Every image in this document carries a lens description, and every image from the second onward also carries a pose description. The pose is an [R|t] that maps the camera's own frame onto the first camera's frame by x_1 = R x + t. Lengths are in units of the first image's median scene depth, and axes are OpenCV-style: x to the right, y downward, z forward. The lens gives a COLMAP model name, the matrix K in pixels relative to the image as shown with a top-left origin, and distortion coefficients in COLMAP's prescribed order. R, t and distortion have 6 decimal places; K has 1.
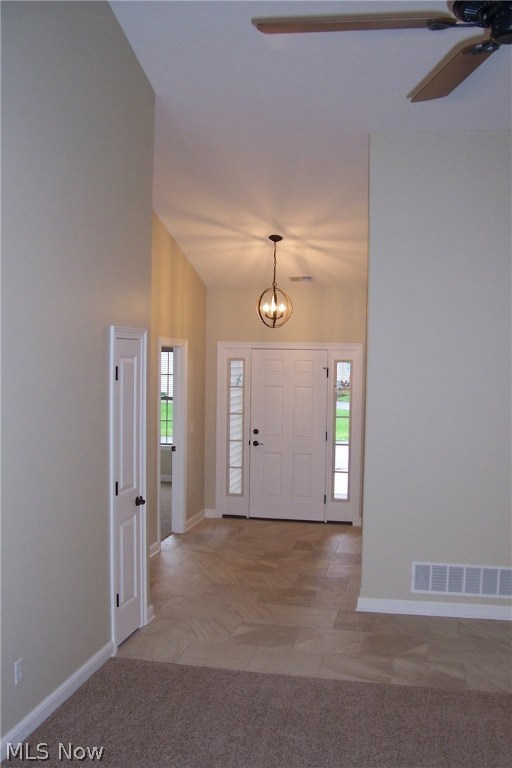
lens RADIAL K [[777.5, 0, 258.4], [0, 777.5, 397.2], [0, 0, 1]] dist [-0.187703, 0.190931]
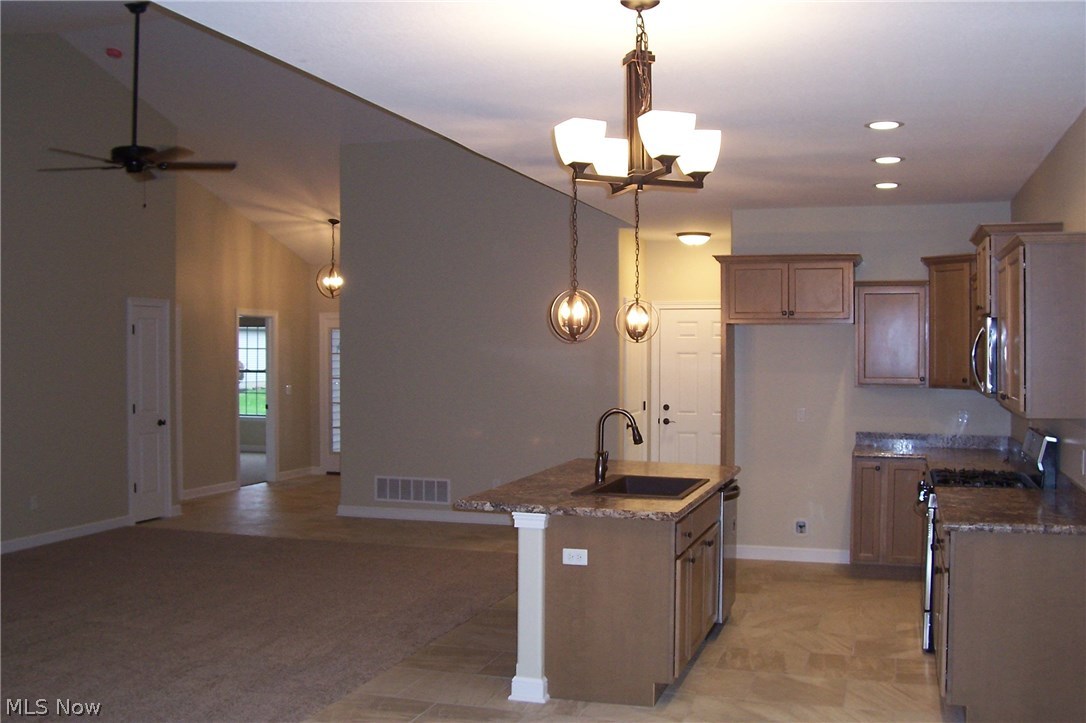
lens RADIAL K [[1099.4, 0, 549.0], [0, 1099.4, 360.9], [0, 0, 1]] dist [-0.187703, 0.190931]
pose [[0.993653, -0.016758, -0.111233, 0.687757], [0.011855, 0.998935, -0.044595, 0.107505], [0.111862, 0.042993, 0.992793, -0.772686]]
